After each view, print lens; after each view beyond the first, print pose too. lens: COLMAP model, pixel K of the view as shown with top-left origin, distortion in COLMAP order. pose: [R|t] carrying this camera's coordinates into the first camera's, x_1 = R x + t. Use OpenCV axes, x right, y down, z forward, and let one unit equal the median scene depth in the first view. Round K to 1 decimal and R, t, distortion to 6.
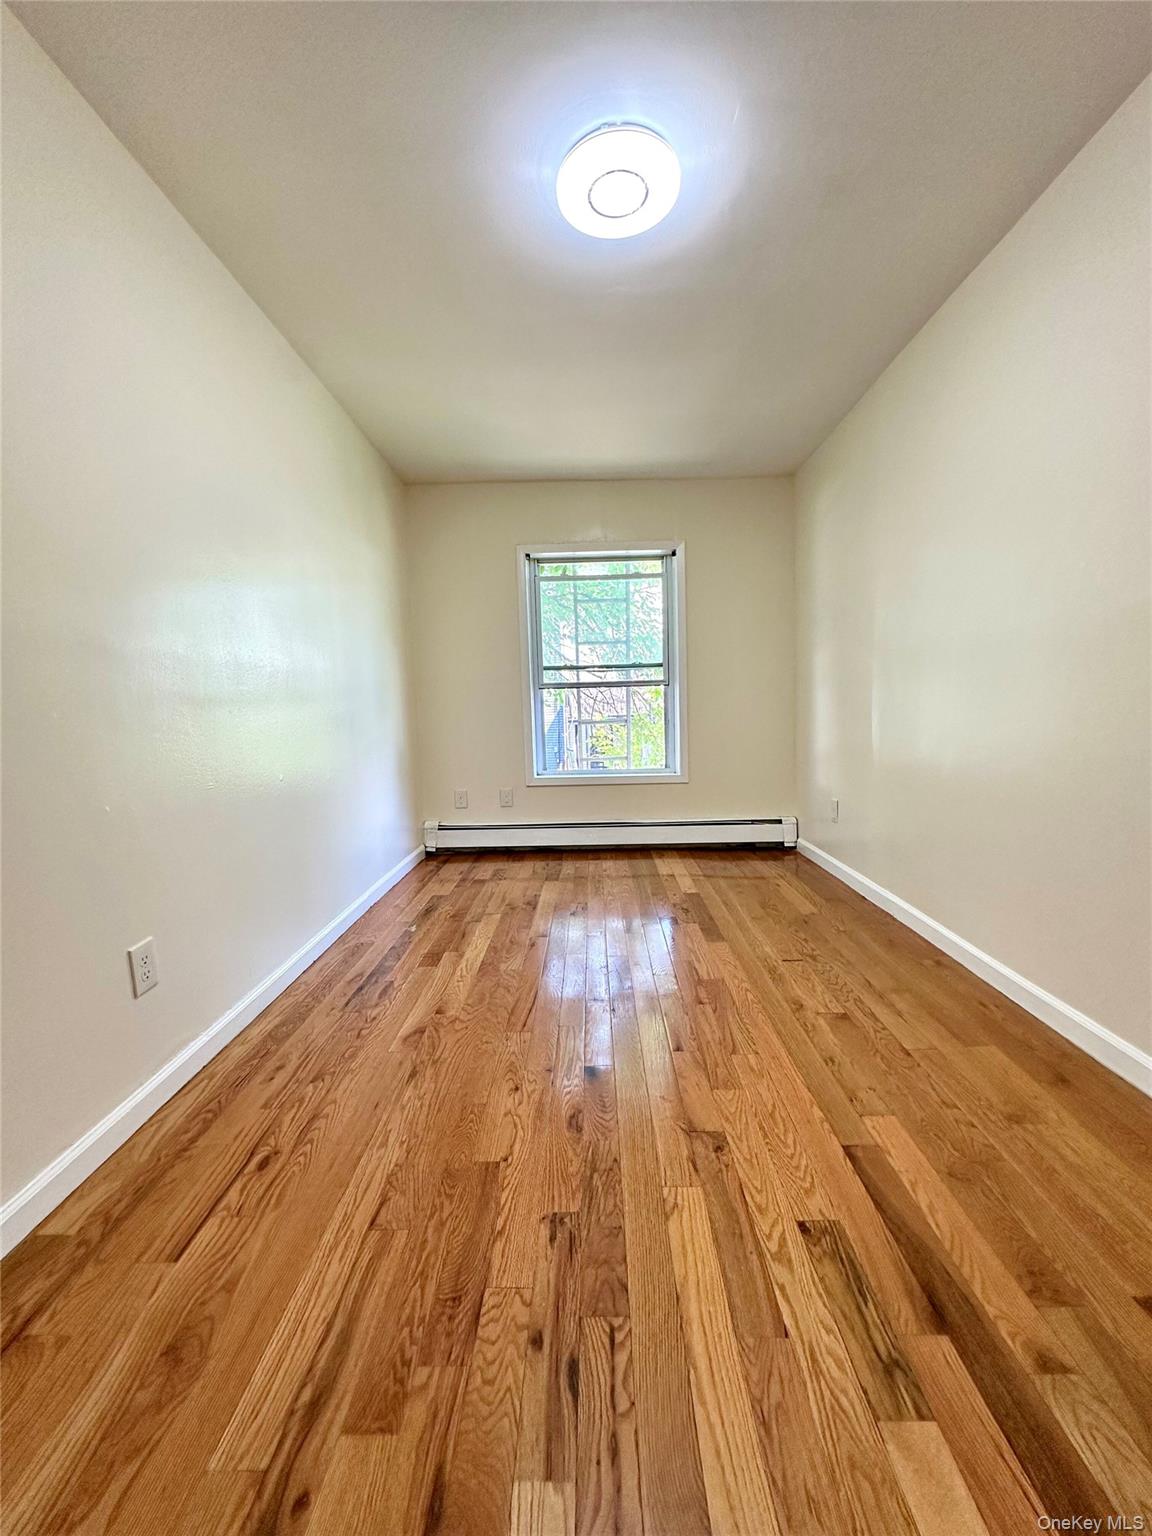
lens RADIAL K [[615.9, 0, 580.2], [0, 615.9, 762.5], [0, 0, 1]] dist [-0.004536, 0.001644]
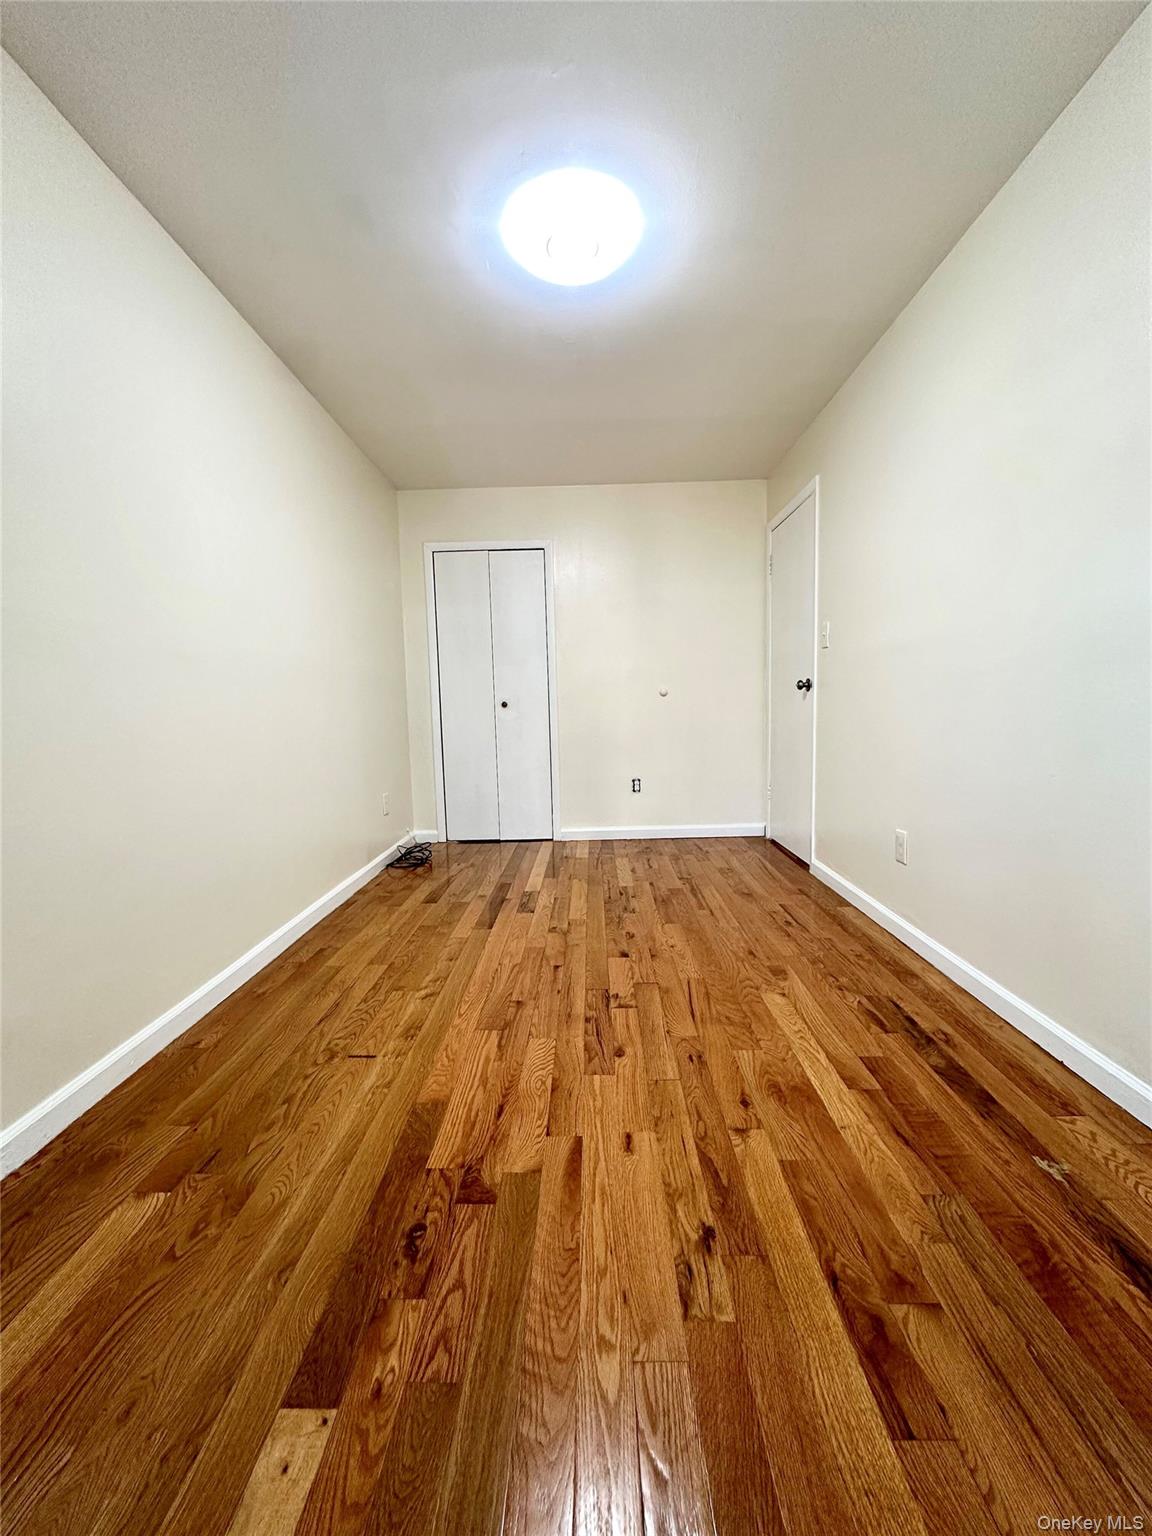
lens RADIAL K [[615.9, 0, 580.1], [0, 615.9, 762.7], [0, 0, 1]] dist [-0.004536, 0.001644]
pose [[-0.998610, 0.052535, 0.004218, 0.077684], [0.052357, 0.979661, 0.193707, -0.183351], [0.006044, 0.193658, -0.981050, 2.012486]]
